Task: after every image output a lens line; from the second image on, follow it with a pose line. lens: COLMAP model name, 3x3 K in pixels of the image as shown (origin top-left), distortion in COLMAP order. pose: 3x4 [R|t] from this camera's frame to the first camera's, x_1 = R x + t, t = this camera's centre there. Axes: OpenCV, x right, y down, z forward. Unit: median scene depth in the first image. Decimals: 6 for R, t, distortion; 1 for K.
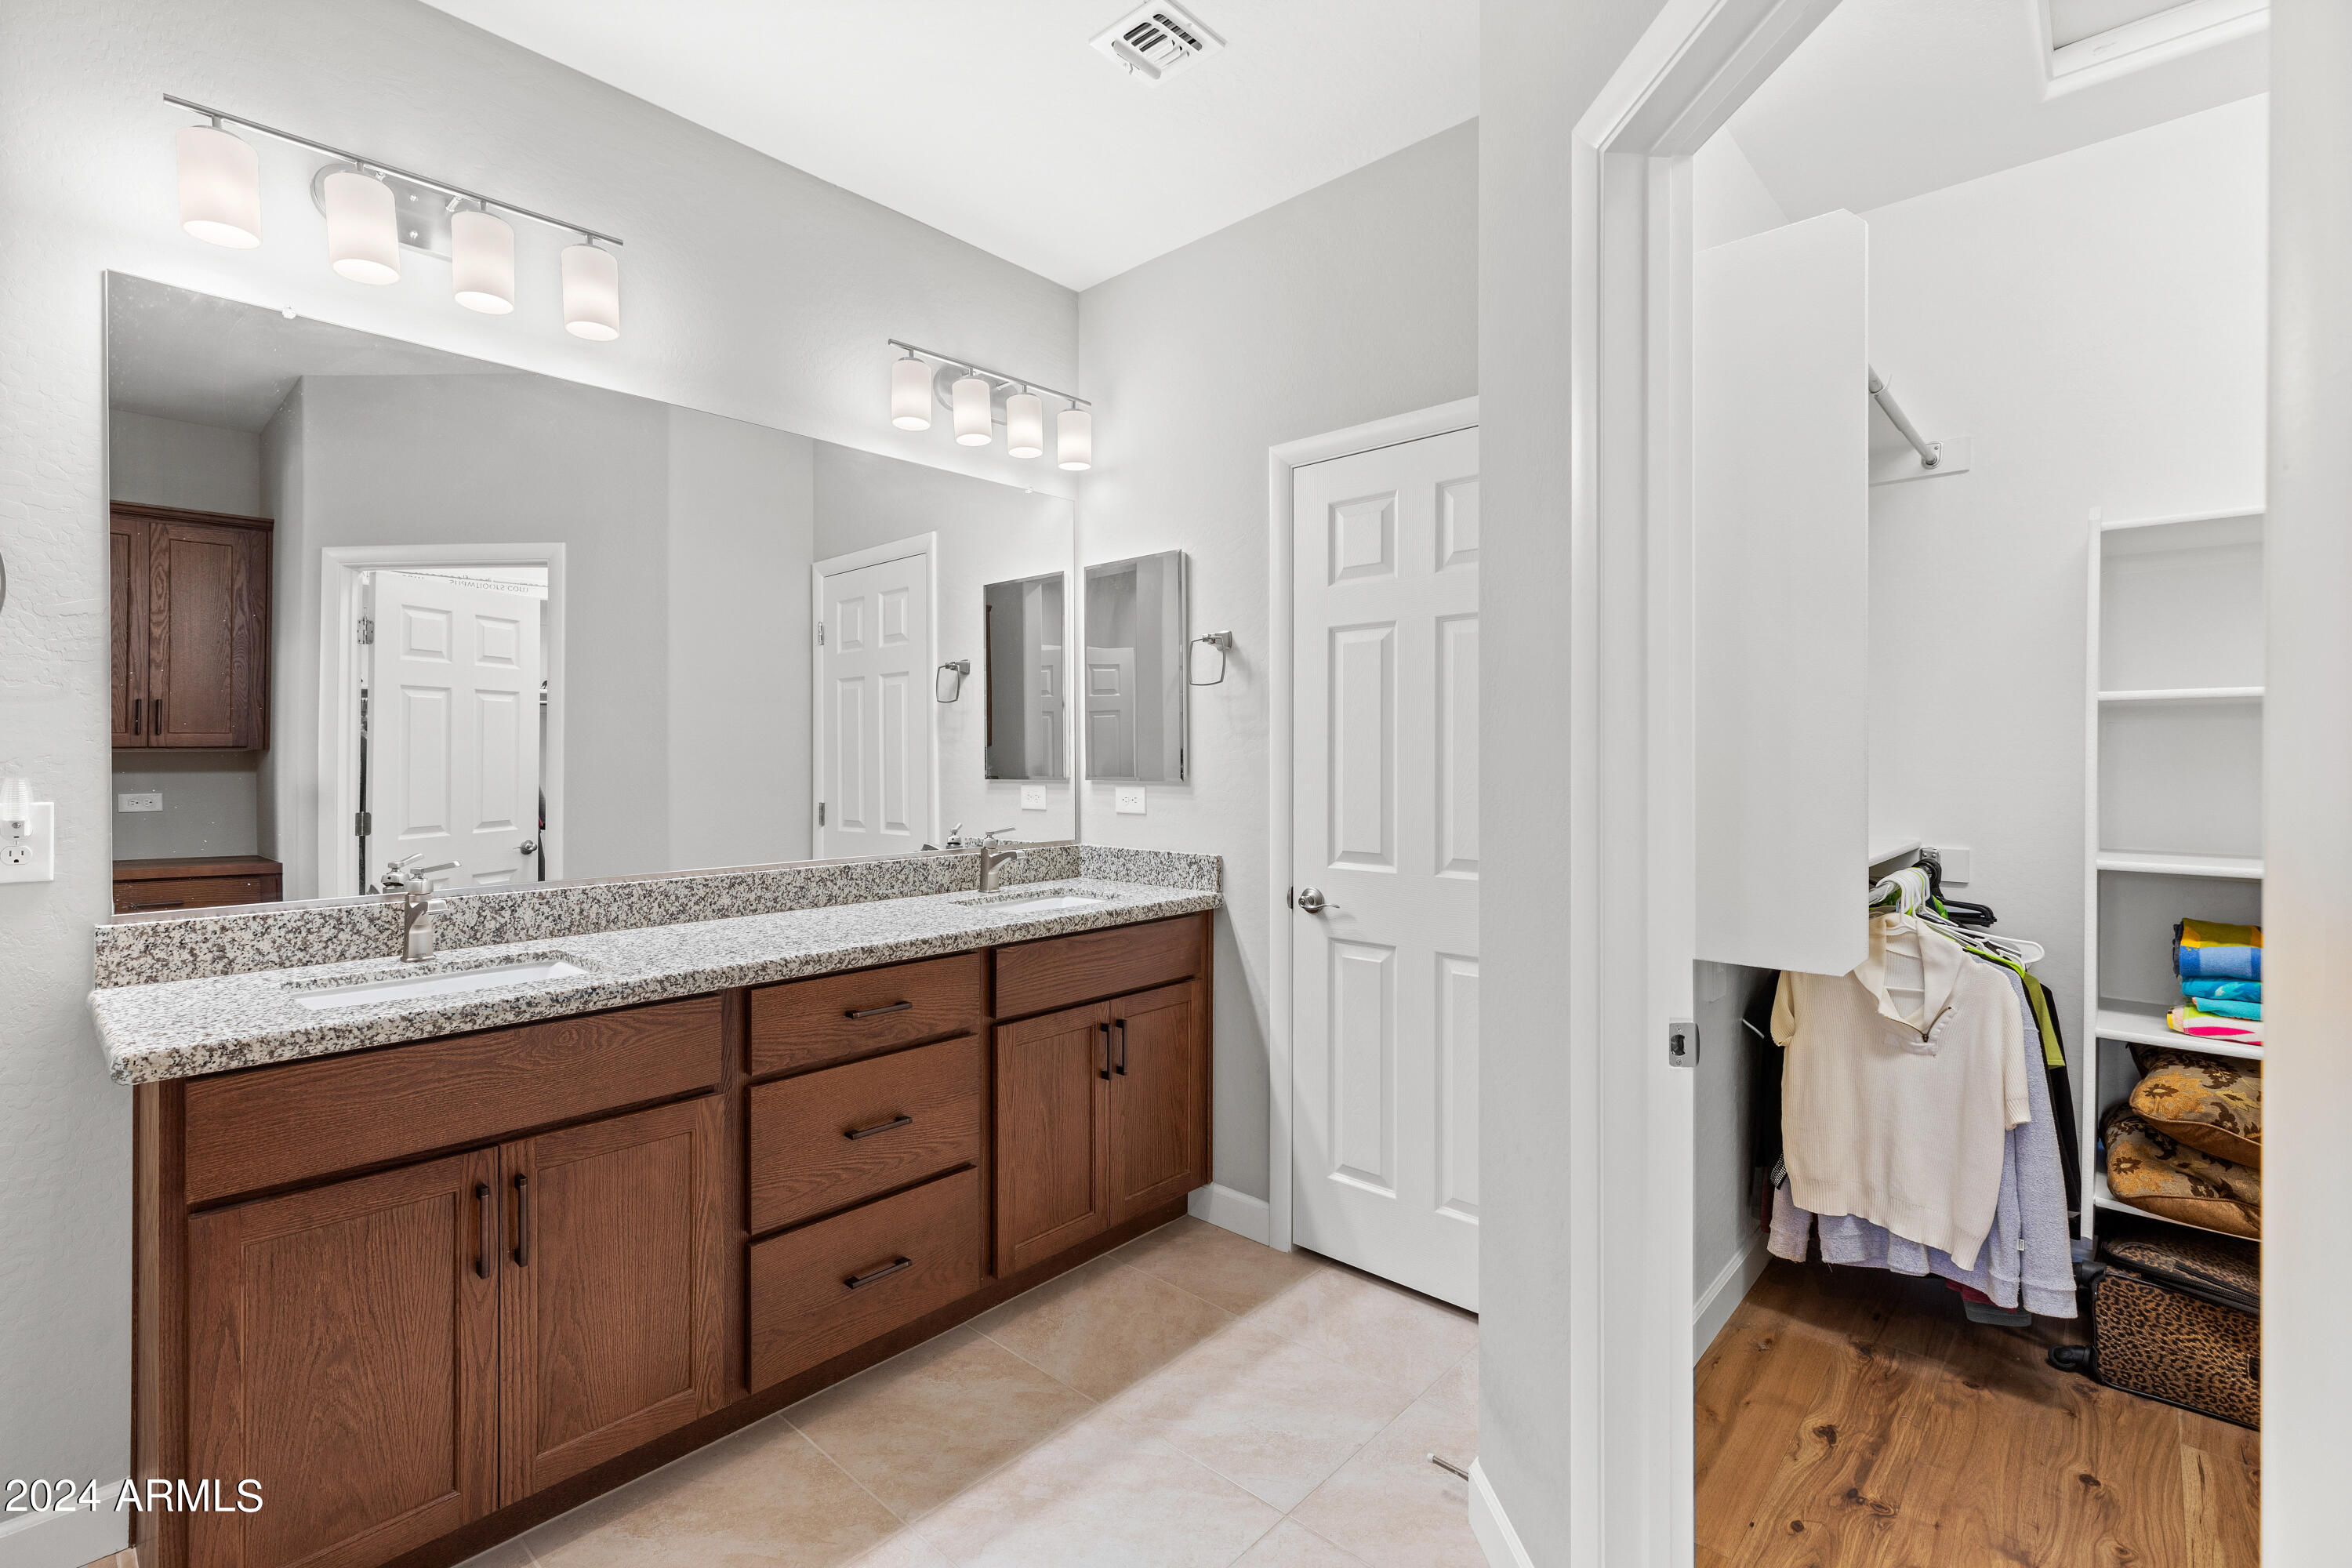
lens RADIAL K [[1060.6, 0, 1131.2], [0, 1060.6, 755.7], [0, 0, 1]] dist [0.006247, -0.000598]
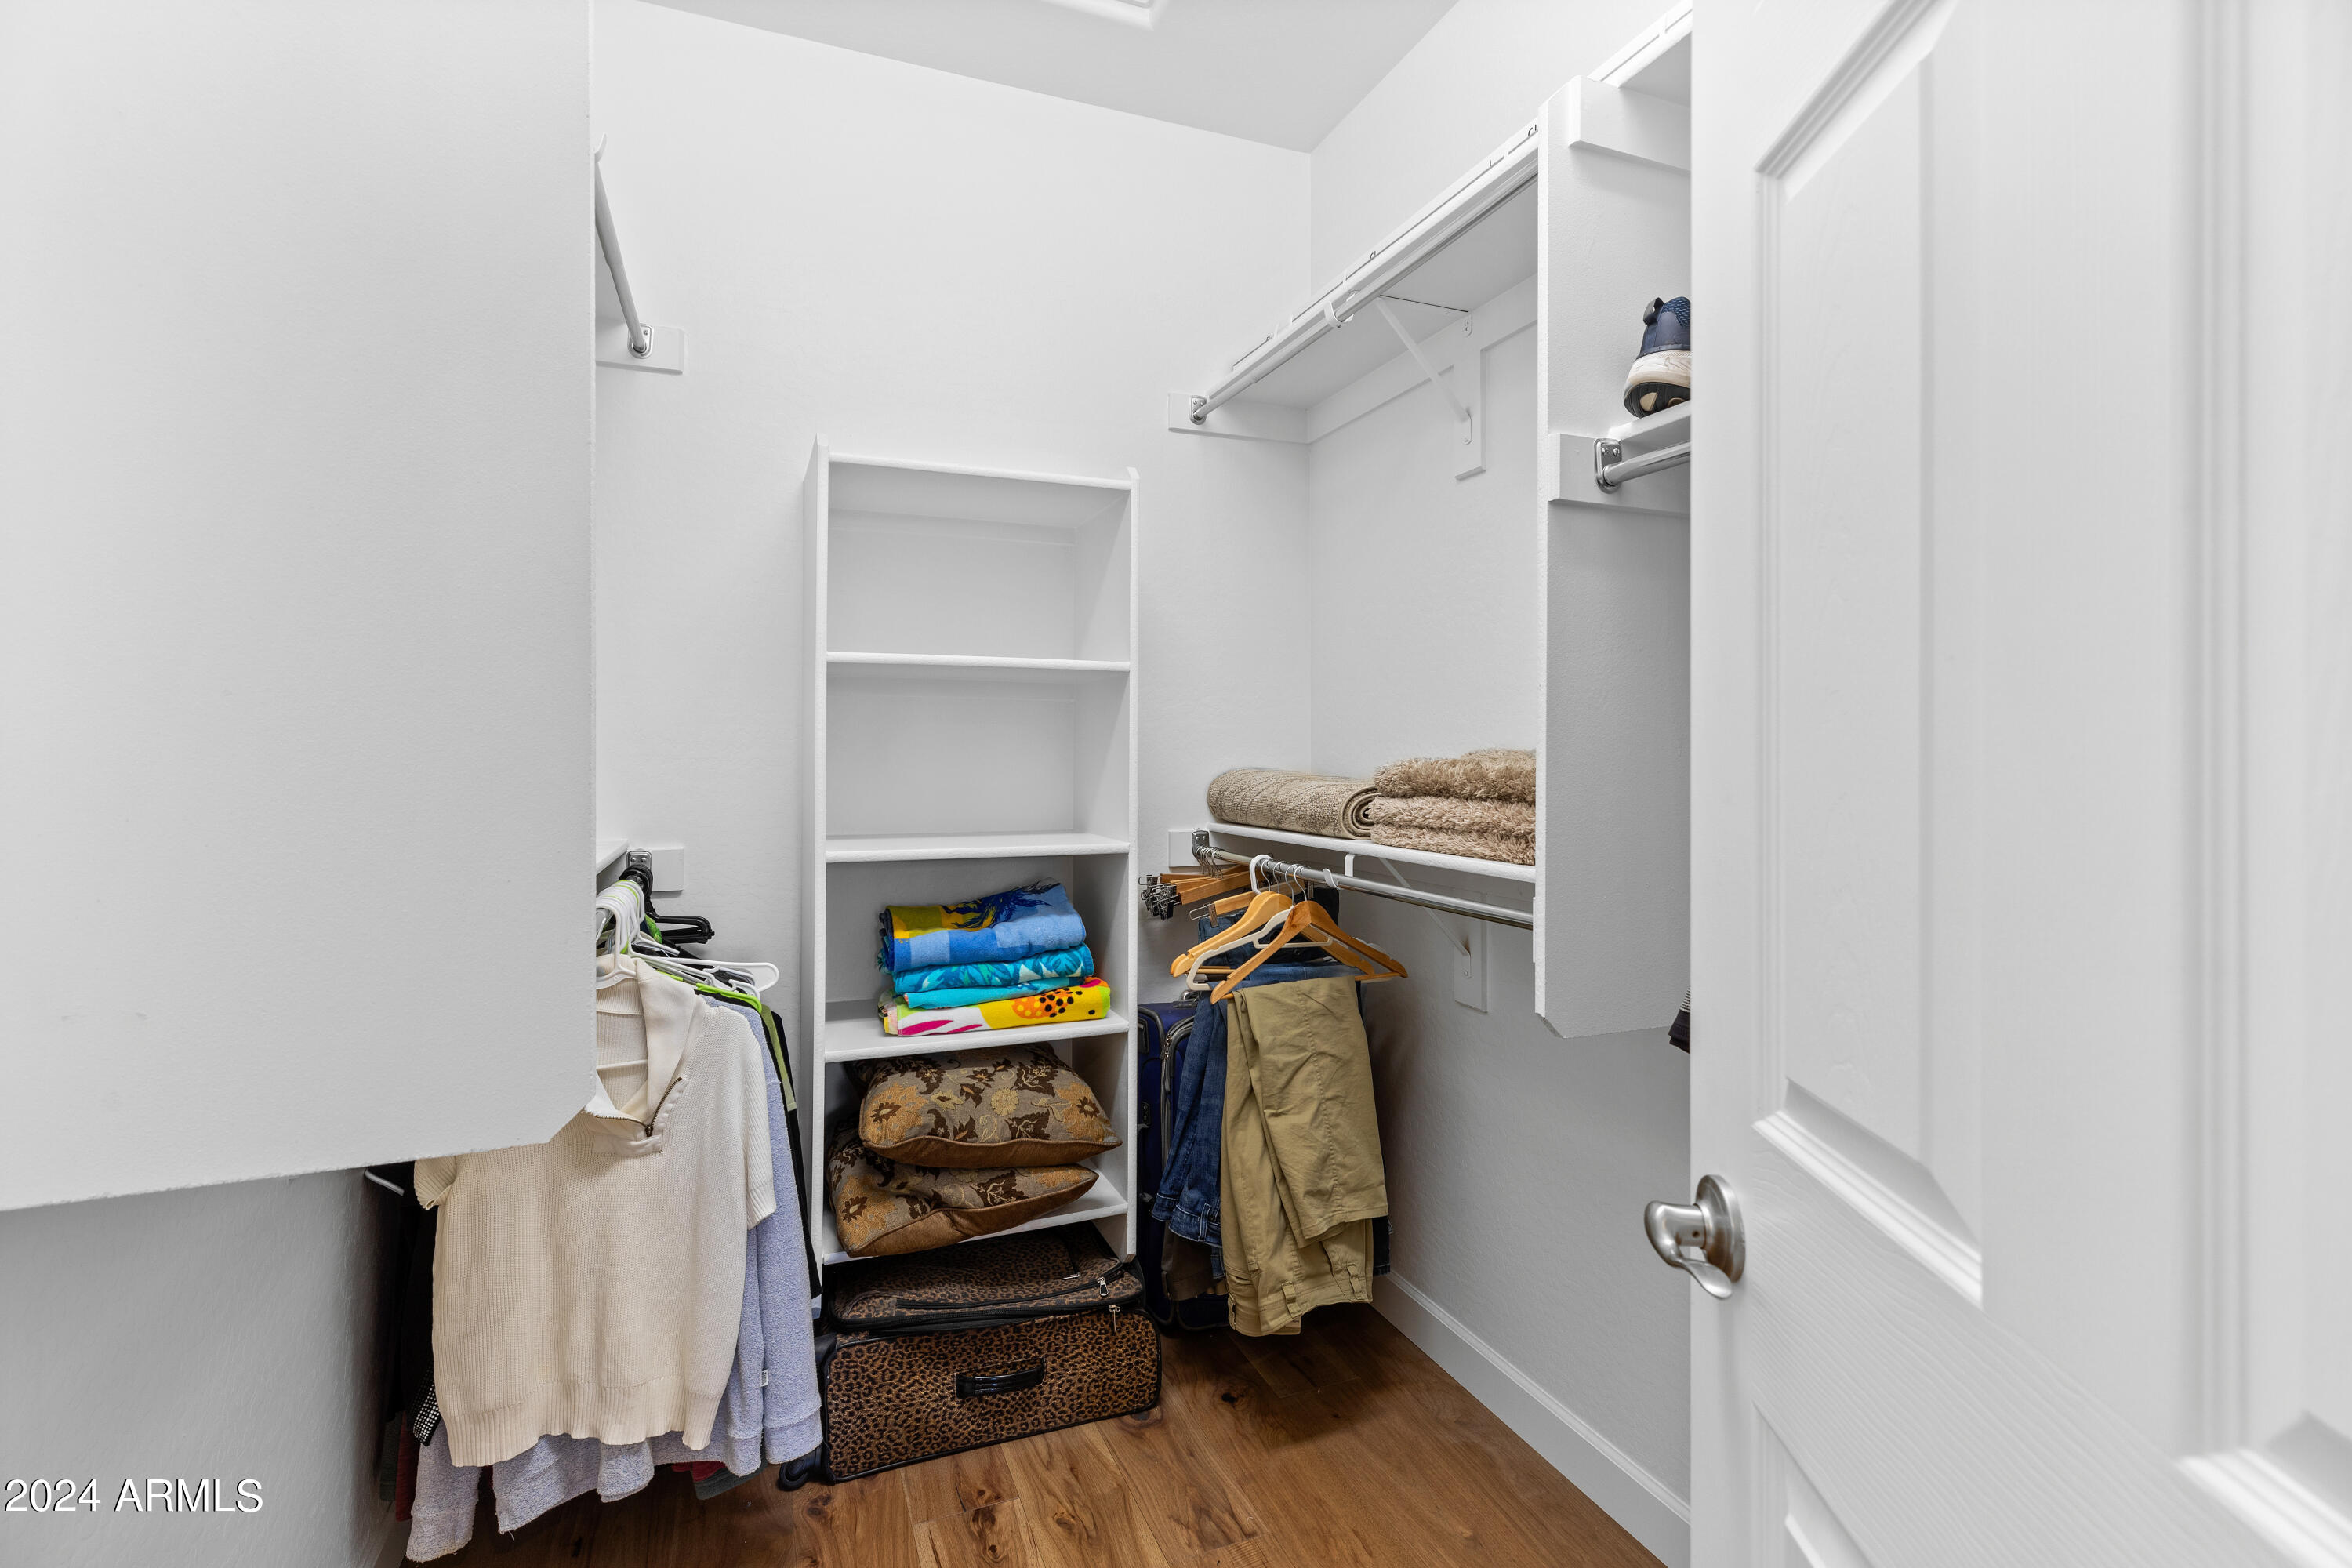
lens RADIAL K [[1060.6, 0, 1179.6], [0, 1060.6, 749.5], [0, 0, 1]] dist [0.006247, -0.000598]
pose [[0.409435, 0.000895, 0.912339, 0.258891], [0.001677, 0.999997, -0.001734, 0.019385], [-0.912338, 0.002240, 0.409432, 0.405264]]
